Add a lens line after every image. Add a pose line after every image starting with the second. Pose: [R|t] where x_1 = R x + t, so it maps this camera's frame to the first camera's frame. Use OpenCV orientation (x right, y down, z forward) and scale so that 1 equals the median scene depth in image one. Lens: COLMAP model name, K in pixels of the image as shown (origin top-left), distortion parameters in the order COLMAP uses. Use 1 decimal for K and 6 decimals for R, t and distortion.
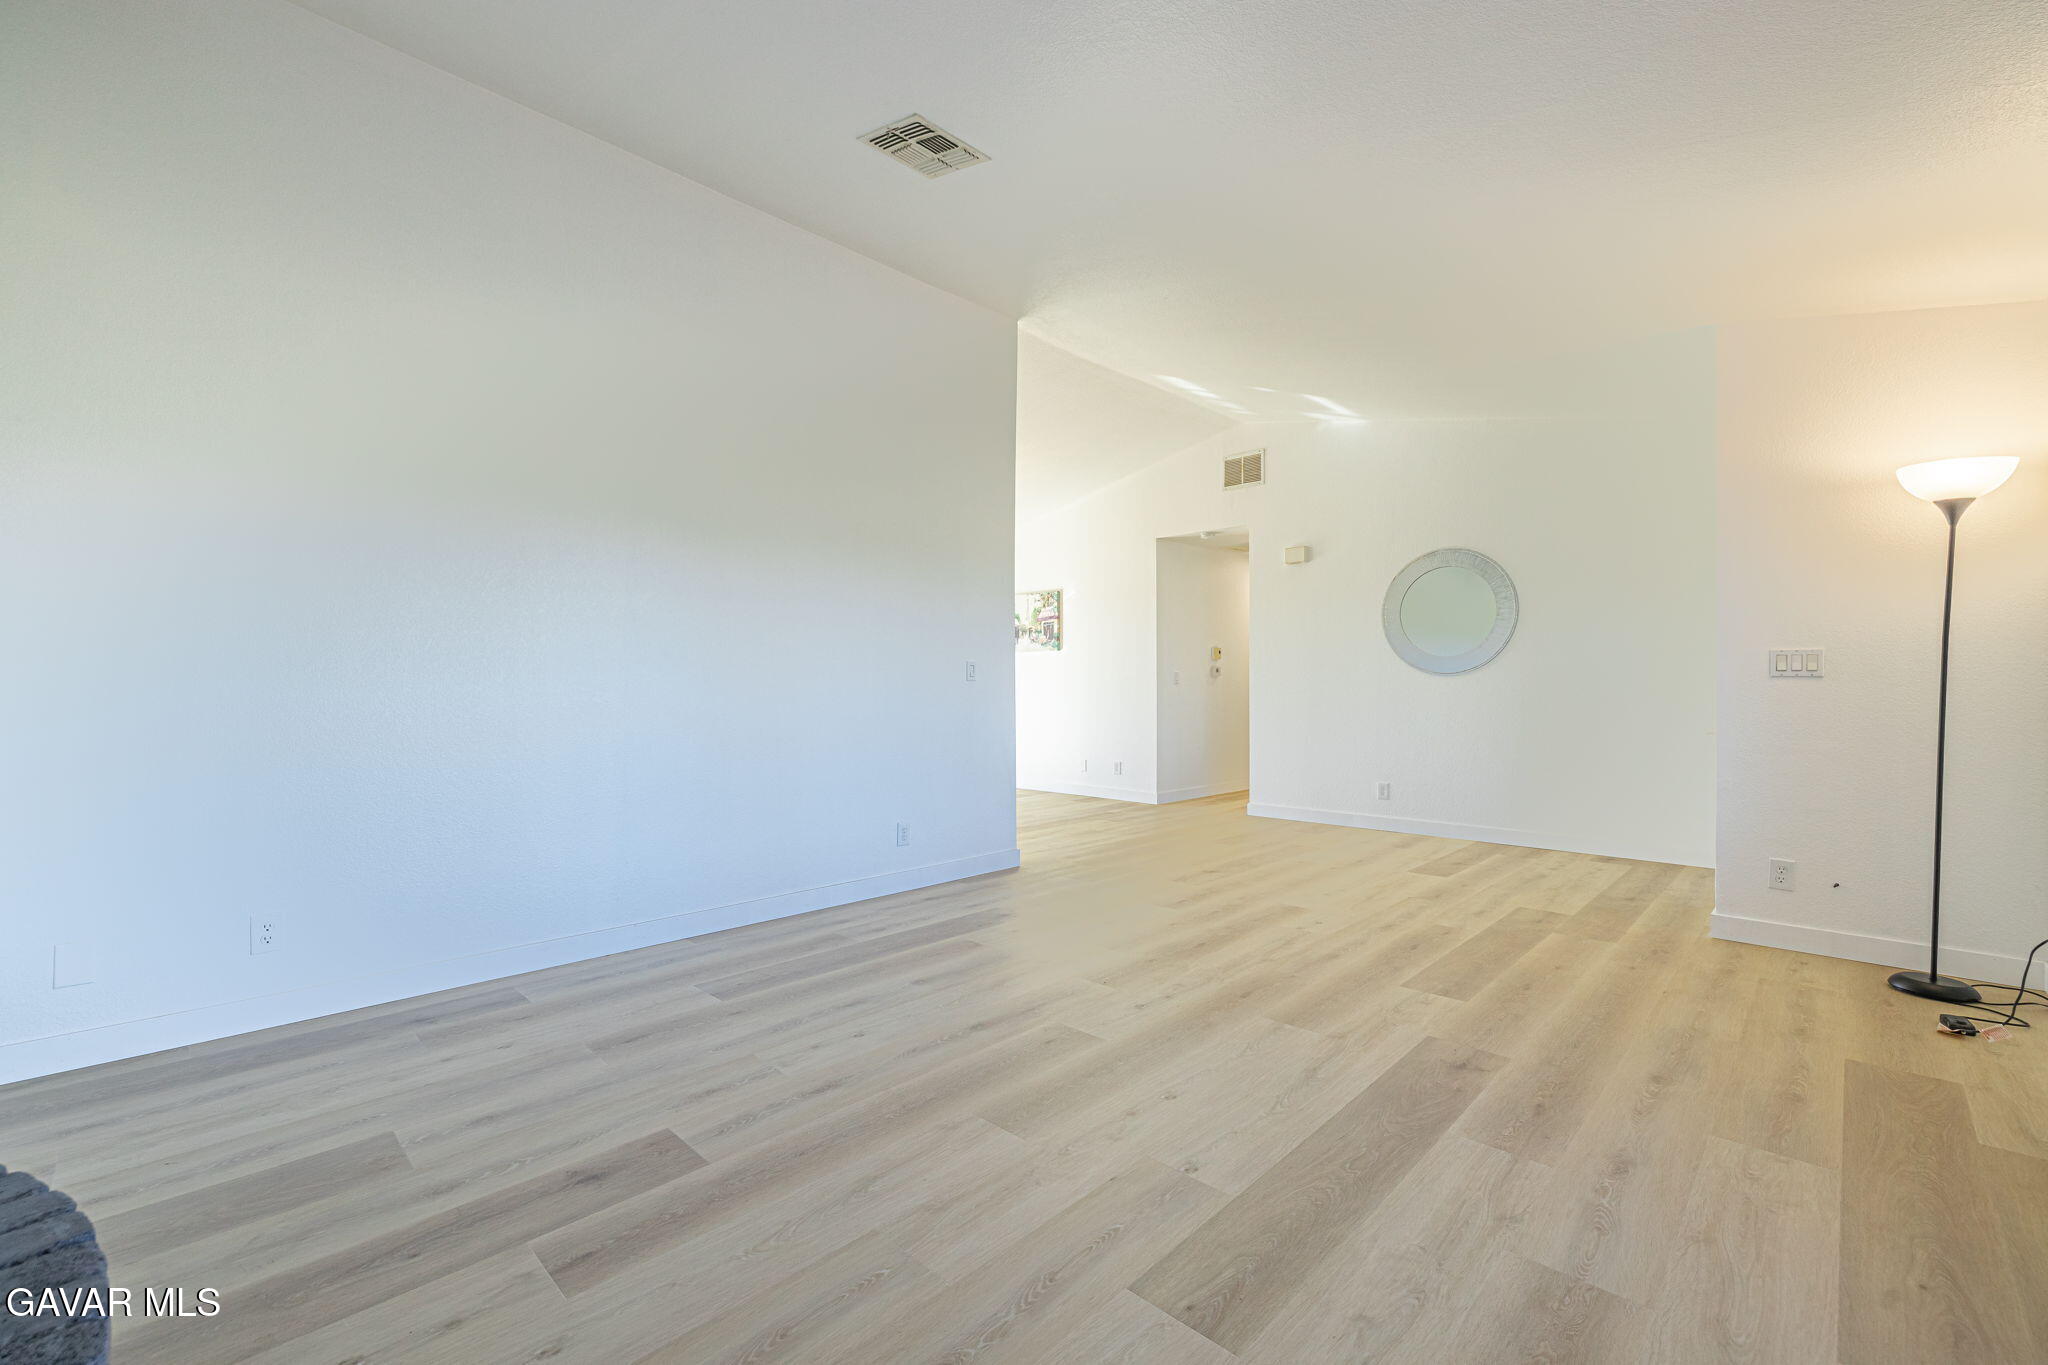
lens RADIAL K [[899.6, 0, 1027.9], [0, 899.6, 684.7], [0, 0, 1]] dist [0.007346, 0.000014]
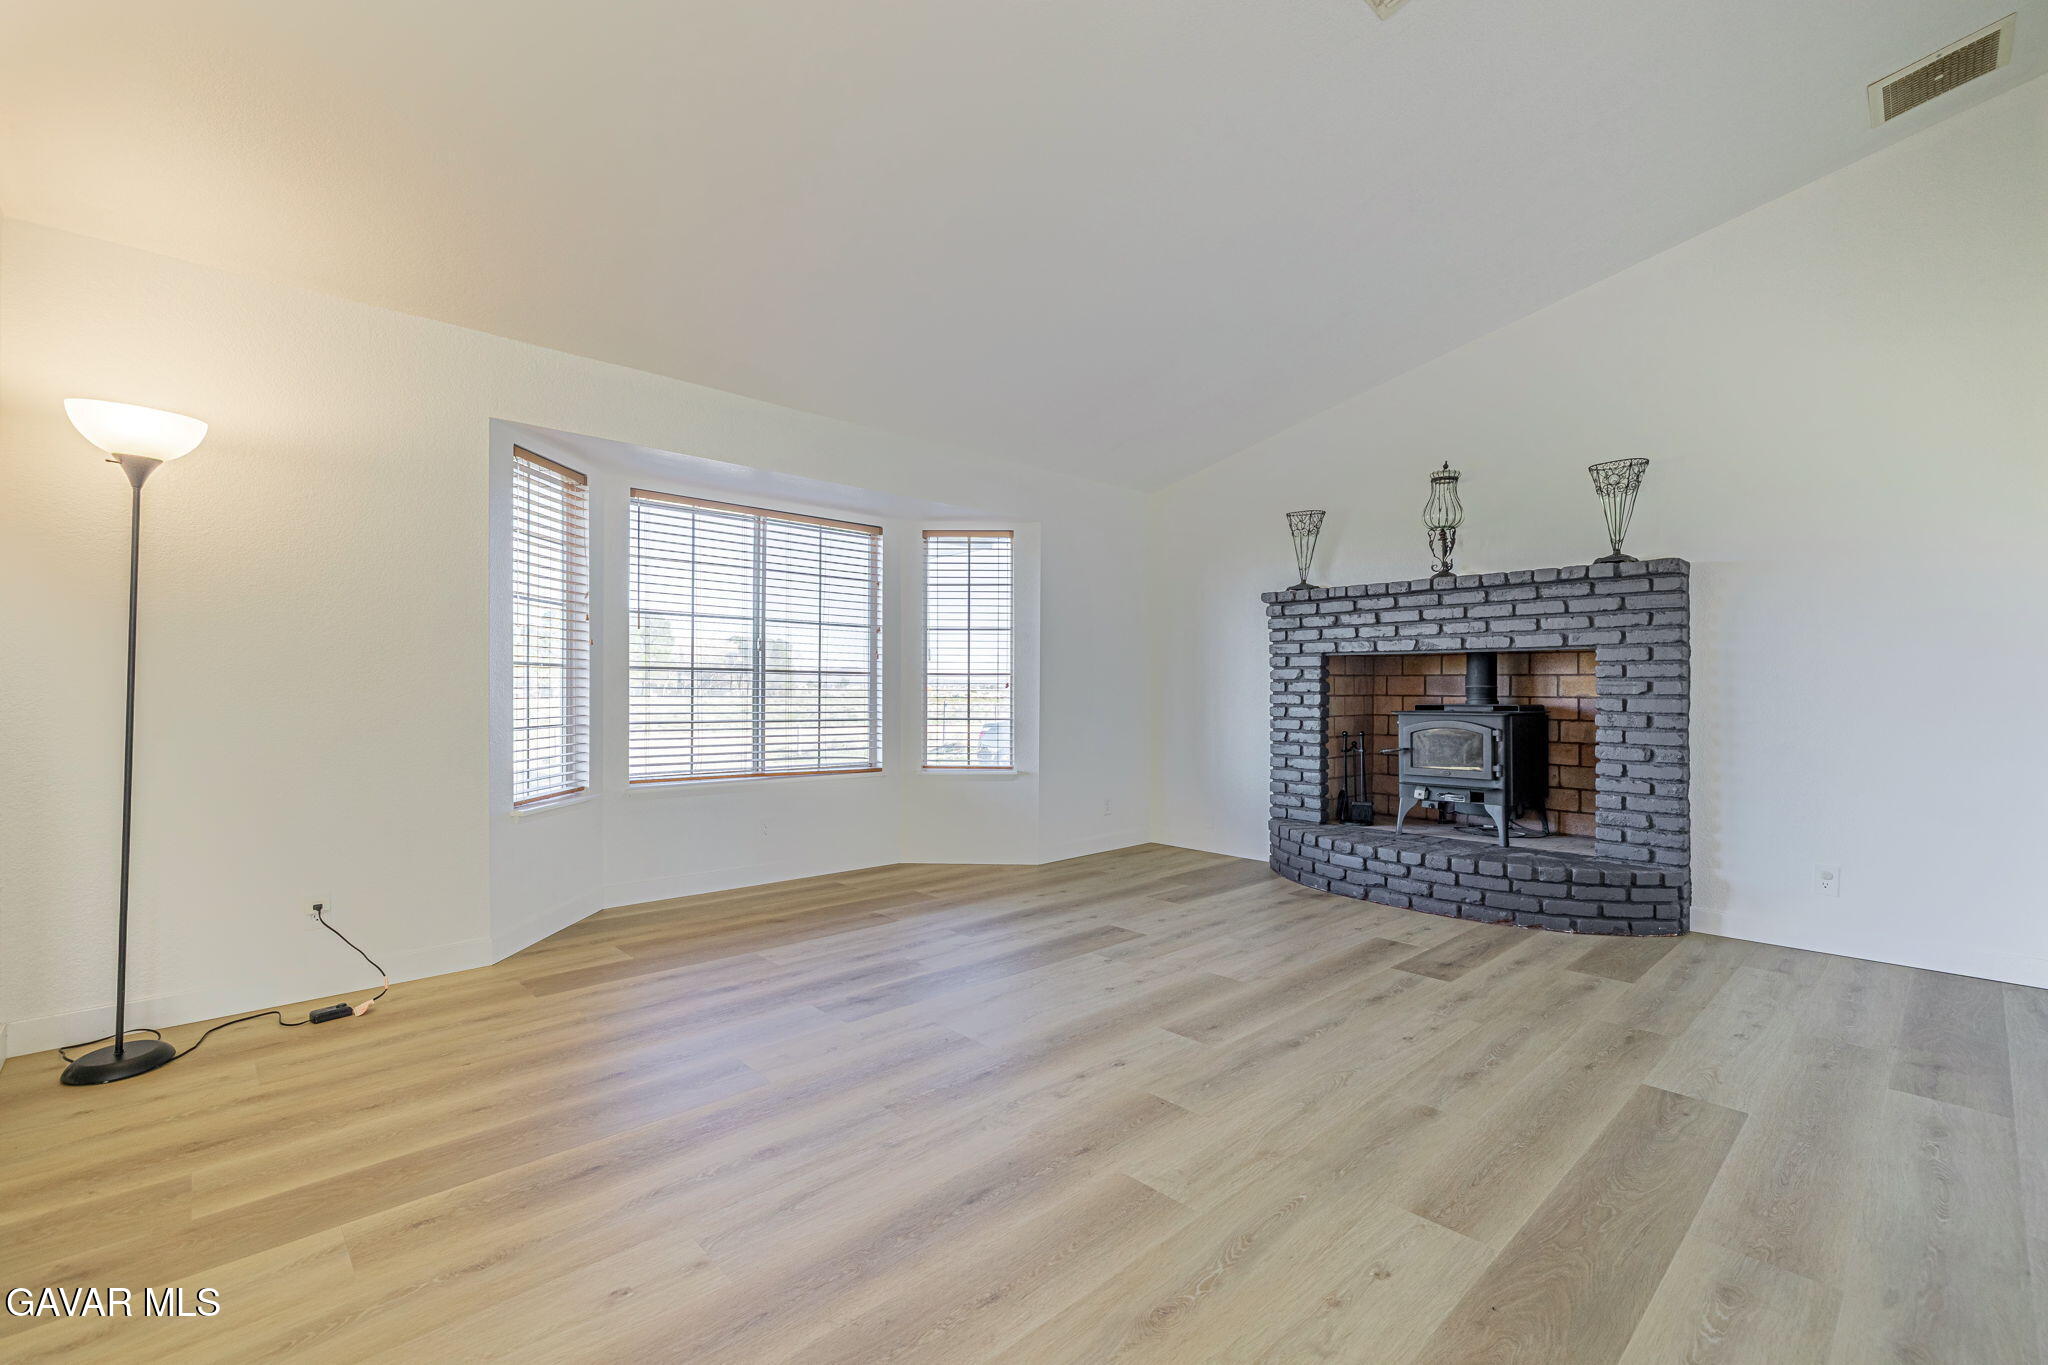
lens RADIAL K [[972.0, 0, 1029.0], [0, 972.0, 685.0], [0, 0, 1]] dist [-0.000487, -0.000025]
pose [[-0.999273, -0.001763, 0.038086, 0.183082], [-0.001893, 0.999993, -0.003378, 0.002722], [-0.038079, -0.003448, -0.999269, 2.006260]]
